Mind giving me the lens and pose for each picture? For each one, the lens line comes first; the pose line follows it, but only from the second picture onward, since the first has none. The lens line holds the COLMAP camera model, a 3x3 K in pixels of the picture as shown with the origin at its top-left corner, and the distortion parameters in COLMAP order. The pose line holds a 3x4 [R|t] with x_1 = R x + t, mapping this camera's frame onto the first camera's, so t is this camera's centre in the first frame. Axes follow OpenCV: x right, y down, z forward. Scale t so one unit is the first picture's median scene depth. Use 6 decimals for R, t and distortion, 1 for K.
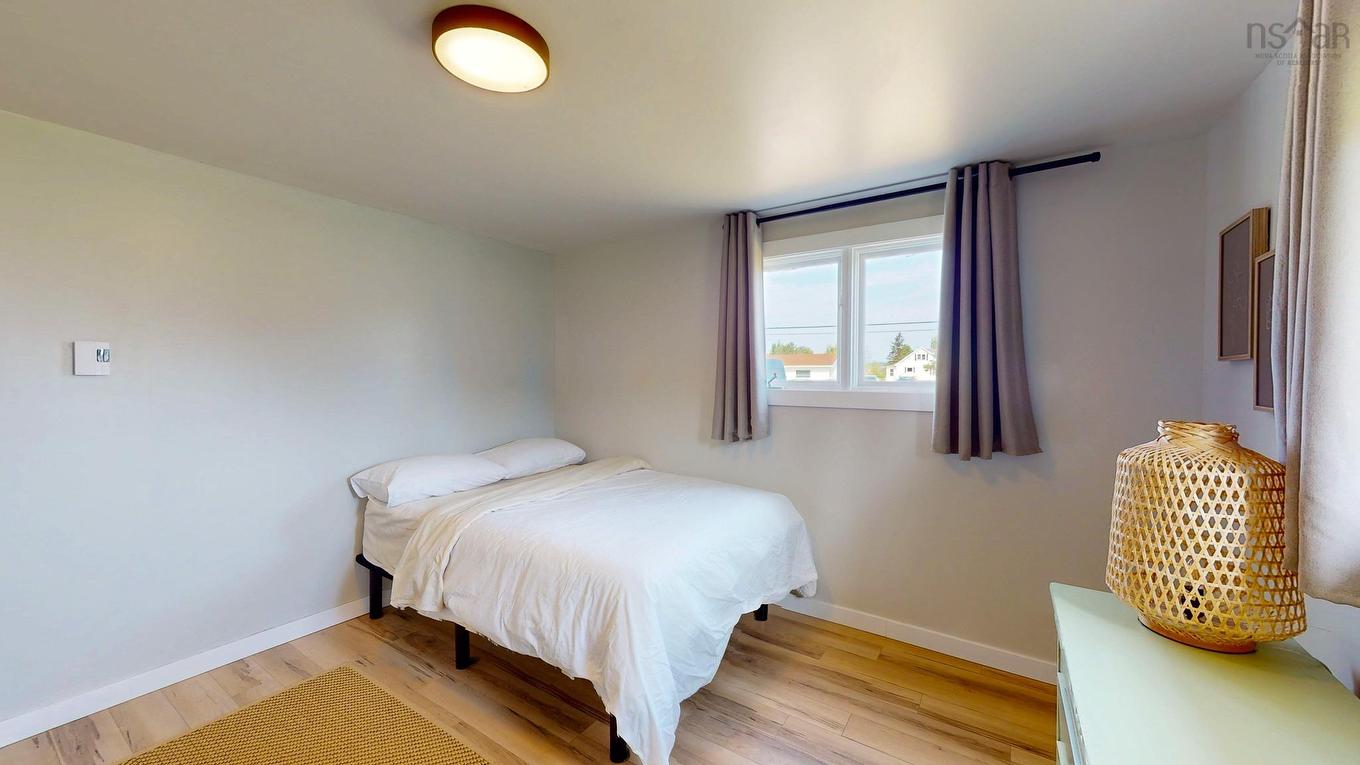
lens RADIAL K [[498.0, 0, 680.0], [0, 498.0, 382.5], [0, 0, 1]] dist [-0.001023, -0.000291]
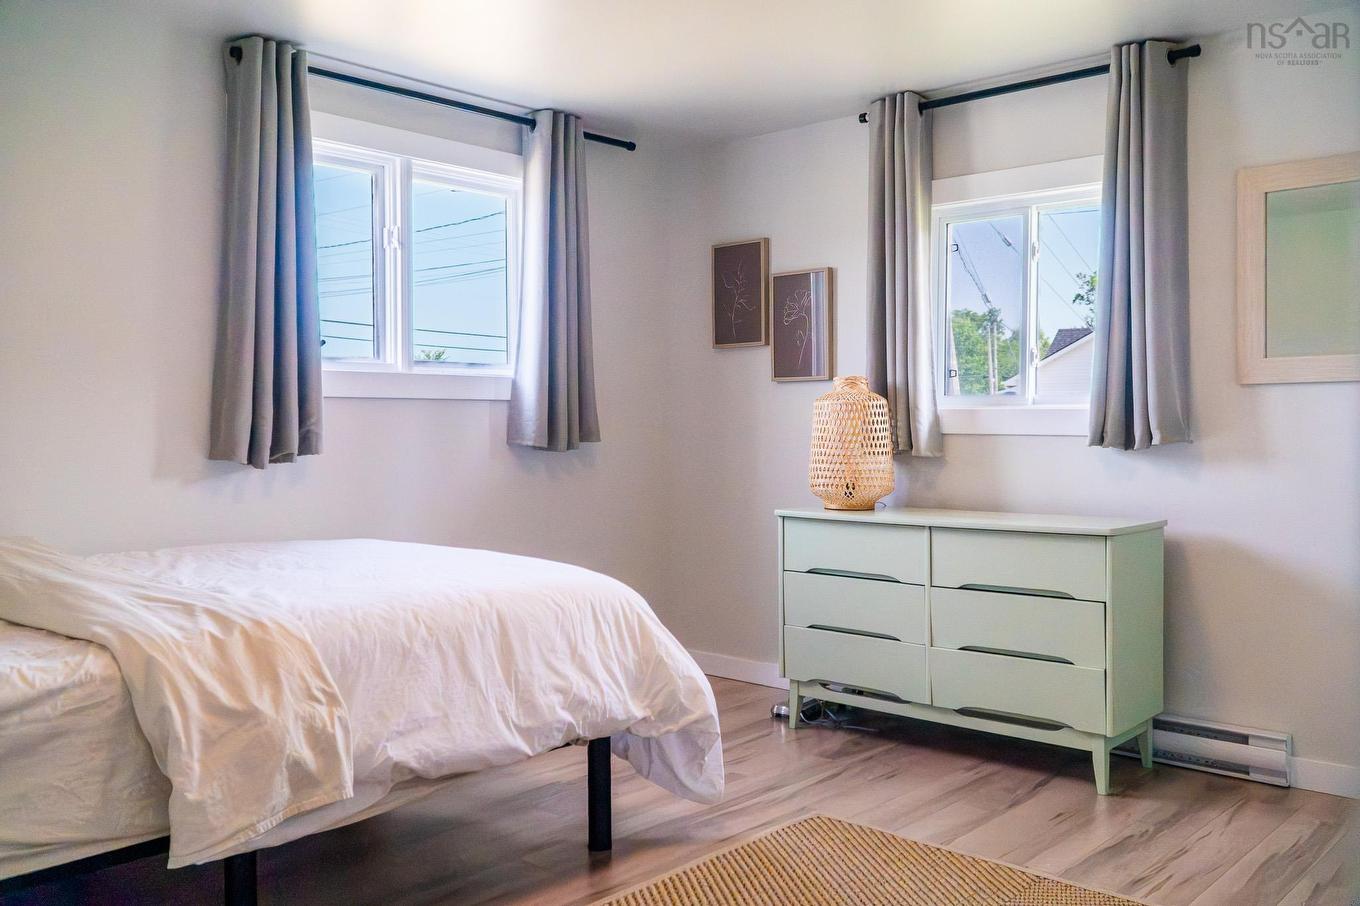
lens RADIAL K [[1190.2, 0, 680.0], [0, 1190.2, 453.0], [0, 0, 1]] dist [0.011199, 0.013393]
pose [[0.153501, -0.029463, 0.987709, -1.667370], [0.016346, 0.999494, 0.027274, 0.121601], [-0.988013, 0.011958, 0.153905, 0.561883]]
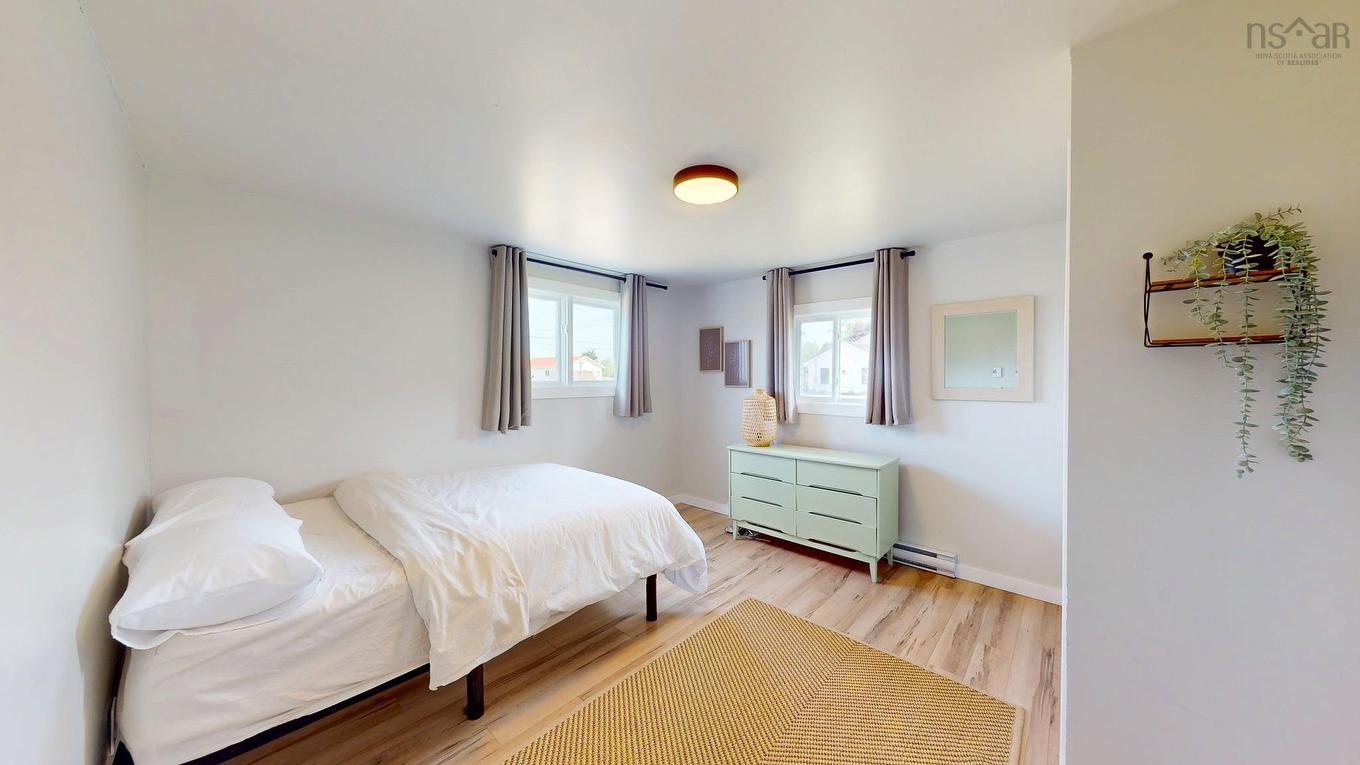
lens RADIAL K [[436.6, 0, 680.0], [0, 436.6, 382.5], [0, 0, 1]] dist [-0.000771, -0.000066]
pose [[0.156790, -0.020711, 0.987415, -1.353402], [0.011785, 0.999748, 0.019098, -0.024298], [-0.987562, 0.008642, 0.156995, 0.631207]]
